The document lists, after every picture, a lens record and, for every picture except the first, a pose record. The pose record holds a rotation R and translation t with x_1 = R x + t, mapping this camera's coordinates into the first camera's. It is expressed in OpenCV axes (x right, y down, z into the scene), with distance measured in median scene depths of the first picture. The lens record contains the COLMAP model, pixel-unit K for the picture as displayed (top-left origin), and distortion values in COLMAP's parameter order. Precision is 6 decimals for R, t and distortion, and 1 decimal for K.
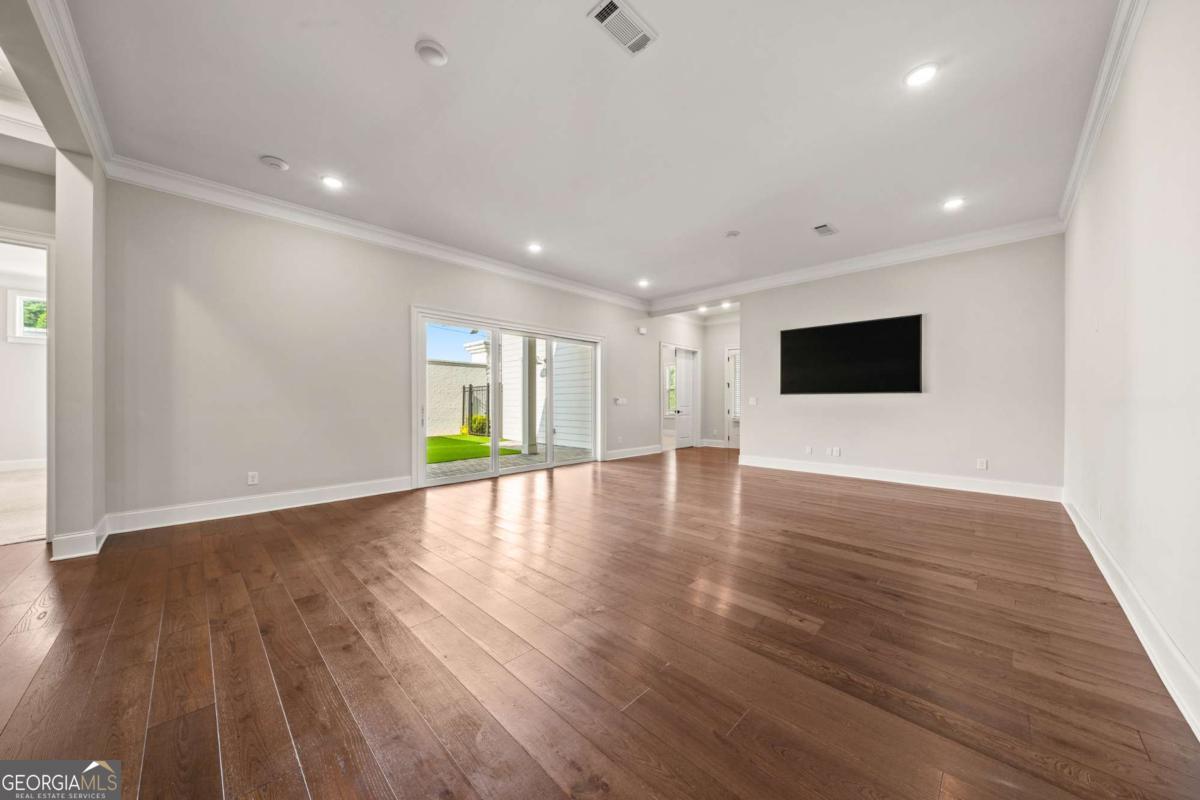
lens RADIAL K [[412.0, 0, 596.4], [0, 412.0, 400.4], [0, 0, 1]] dist [-0.001052, -0.000056]
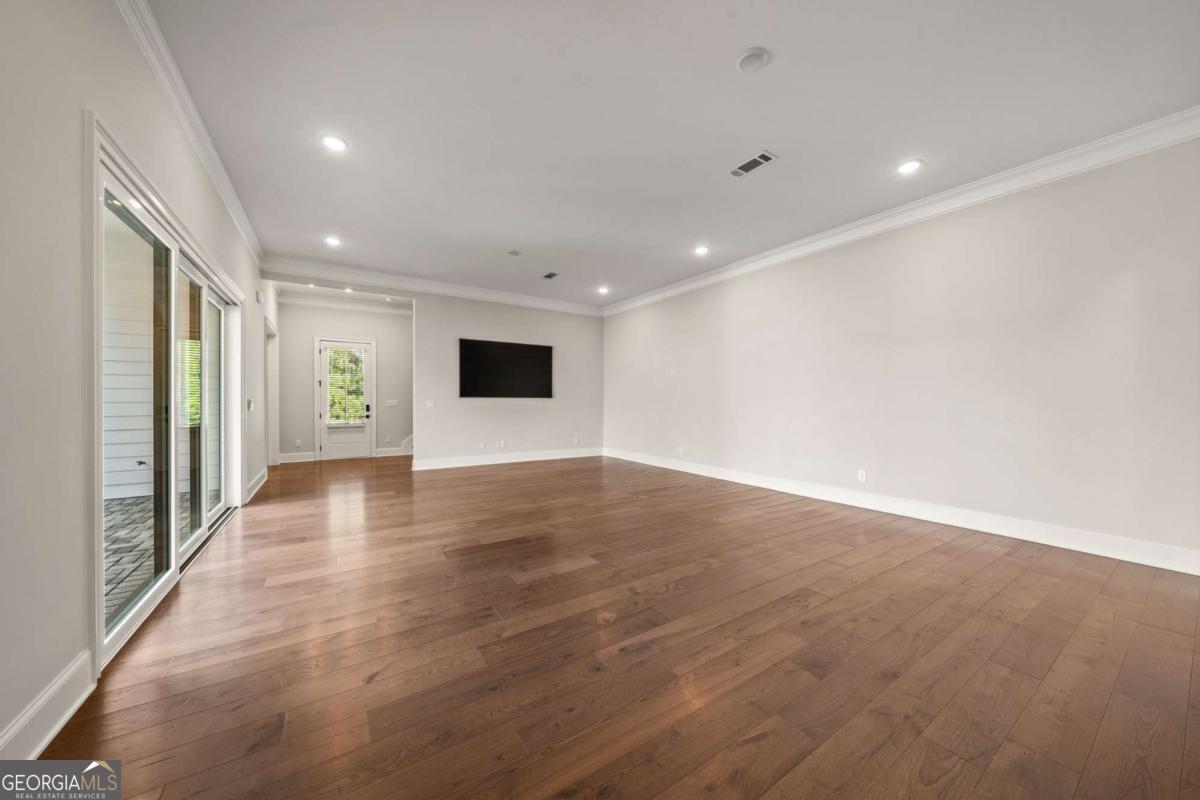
lens RADIAL K [[412.0, 0, 596.4], [0, 412.0, 400.4], [0, 0, 1]] dist [-0.001052, -0.000056]
pose [[0.211362, -0.001459, 0.977407, -0.532900], [-0.004738, 0.999986, 0.002518, -0.011631], [-0.977396, -0.005163, 0.211352, 0.424625]]
